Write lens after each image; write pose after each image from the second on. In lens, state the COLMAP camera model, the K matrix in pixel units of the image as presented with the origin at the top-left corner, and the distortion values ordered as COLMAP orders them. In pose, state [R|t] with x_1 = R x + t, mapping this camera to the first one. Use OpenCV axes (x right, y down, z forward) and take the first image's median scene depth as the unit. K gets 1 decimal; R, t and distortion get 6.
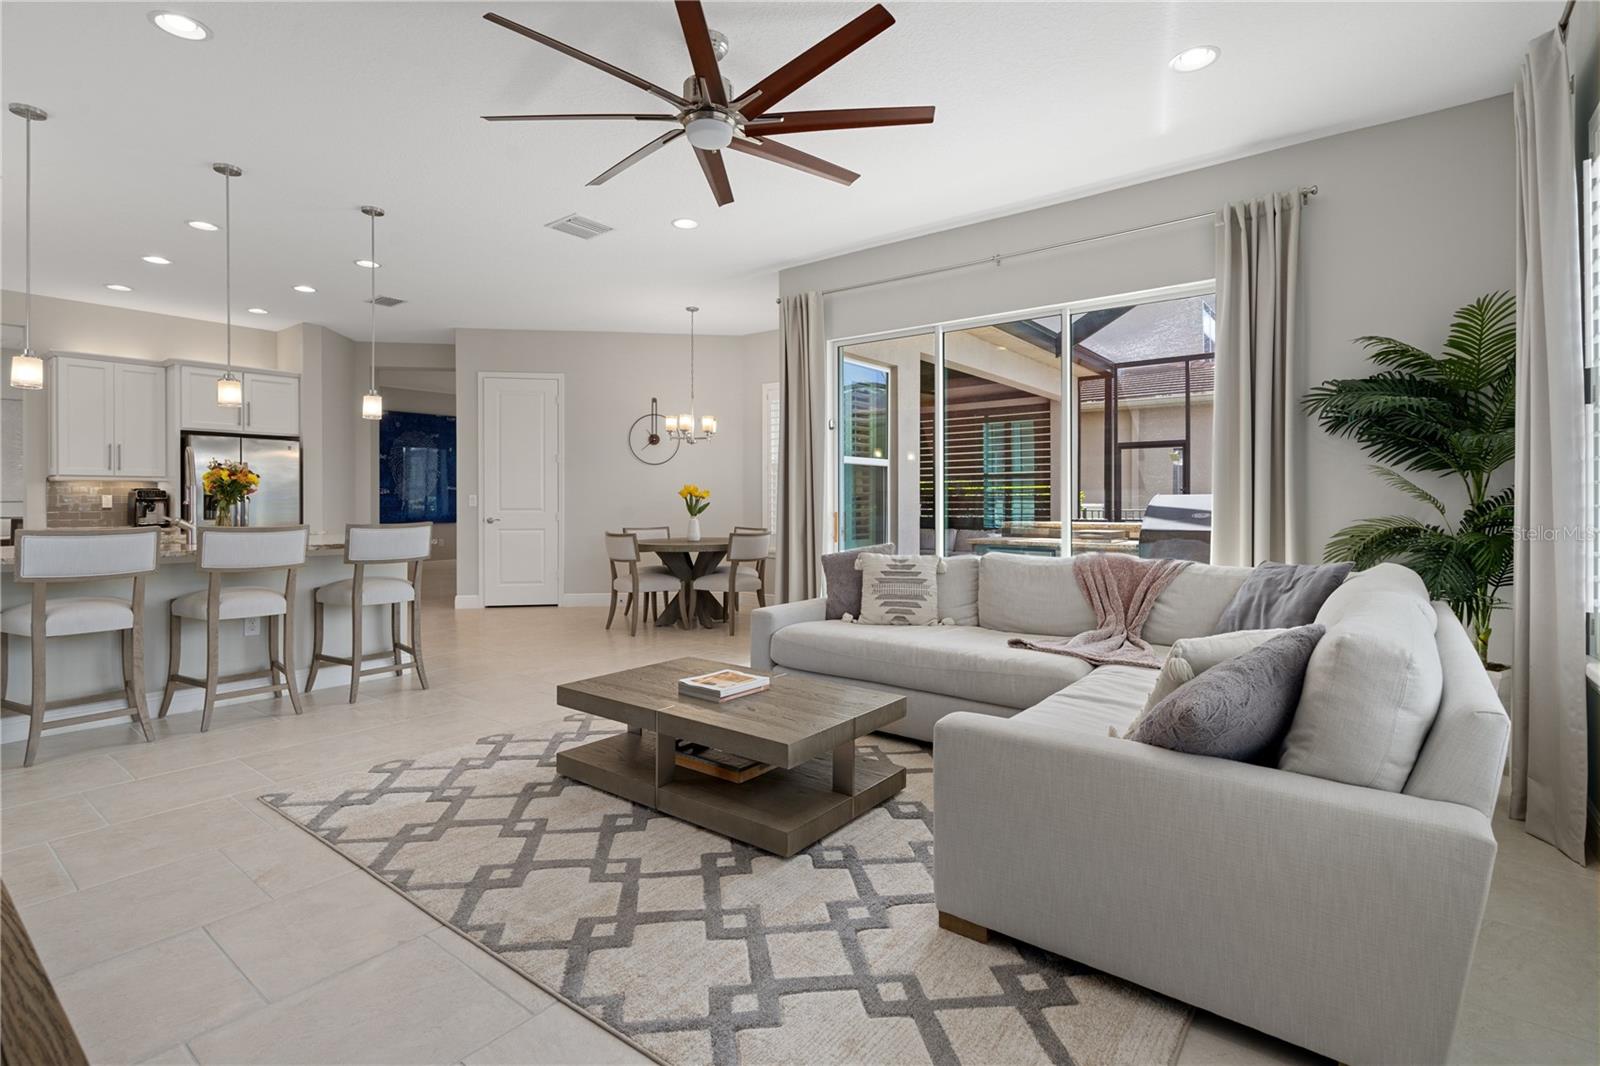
lens RADIAL K [[769.5, 0, 782.3], [0, 769.5, 501.0], [0, 0, 1]] dist [0.001262, 0.001533]
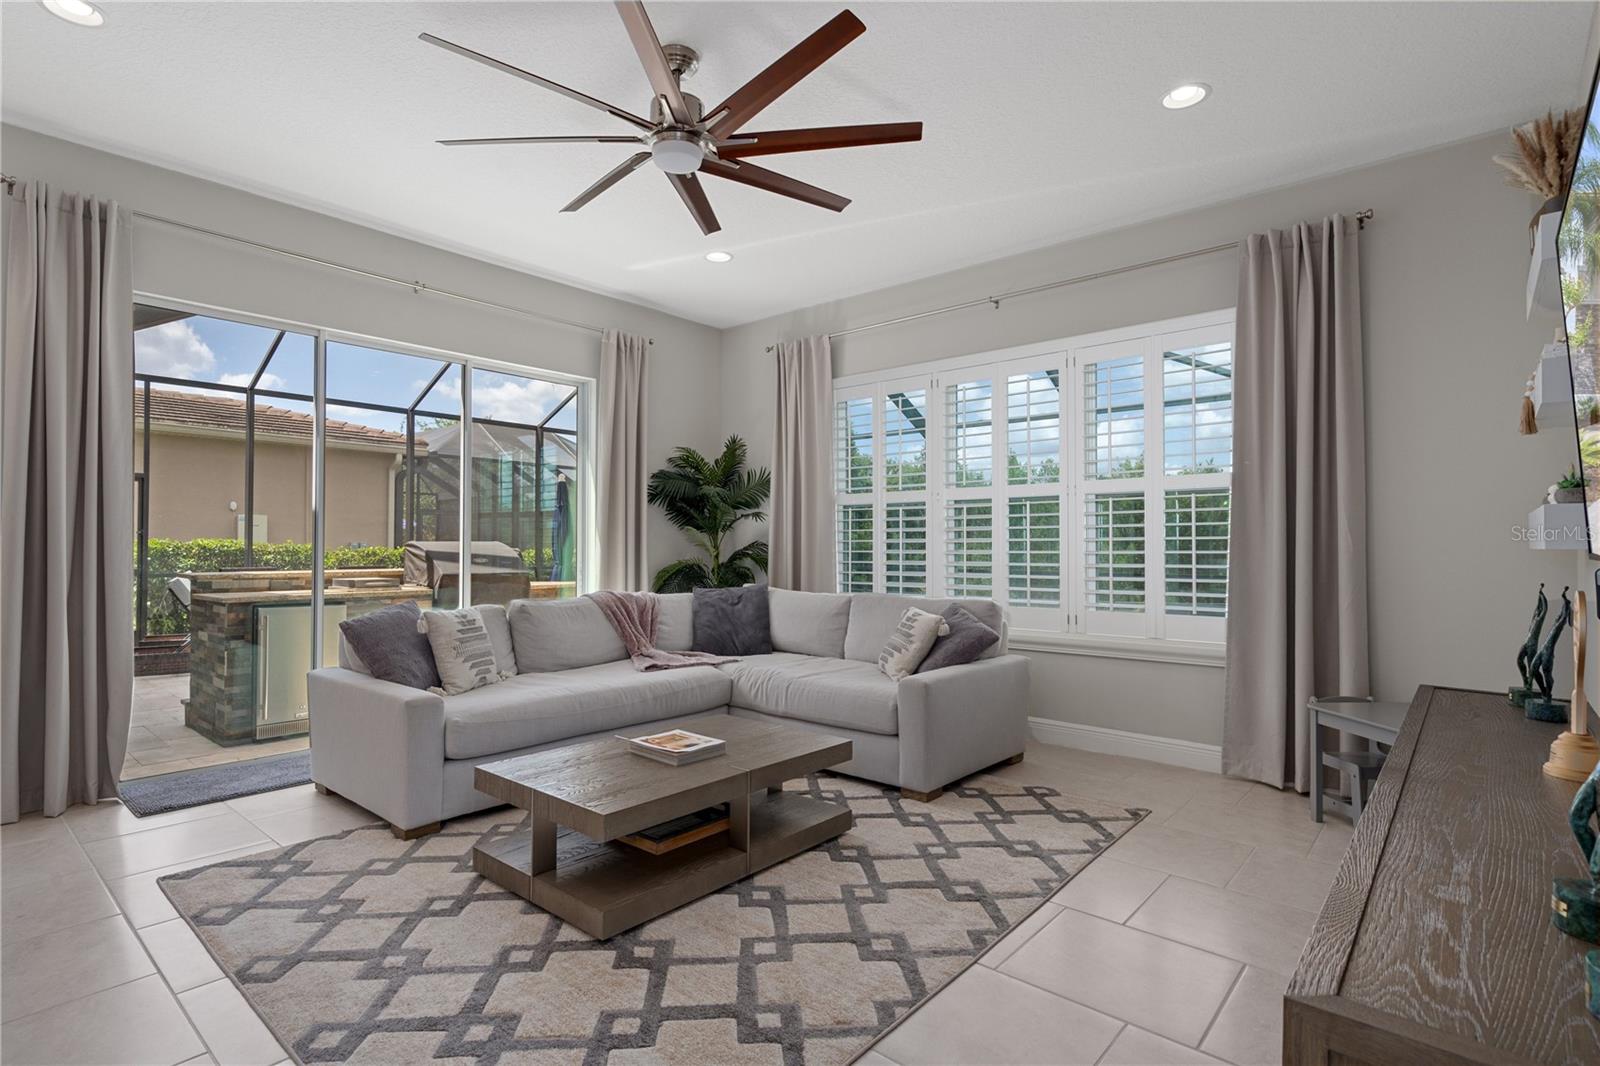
lens RADIAL K [[791.7, 0, 794.2], [0, 791.7, 526.6], [0, 0, 1]] dist [-0.000207, 0.001952]
pose [[0.040388, 0.022591, 0.998929, -1.172919], [-0.000342, 0.999745, -0.022596, -0.008812], [-0.999184, 0.000571, 0.040386, 0.921200]]
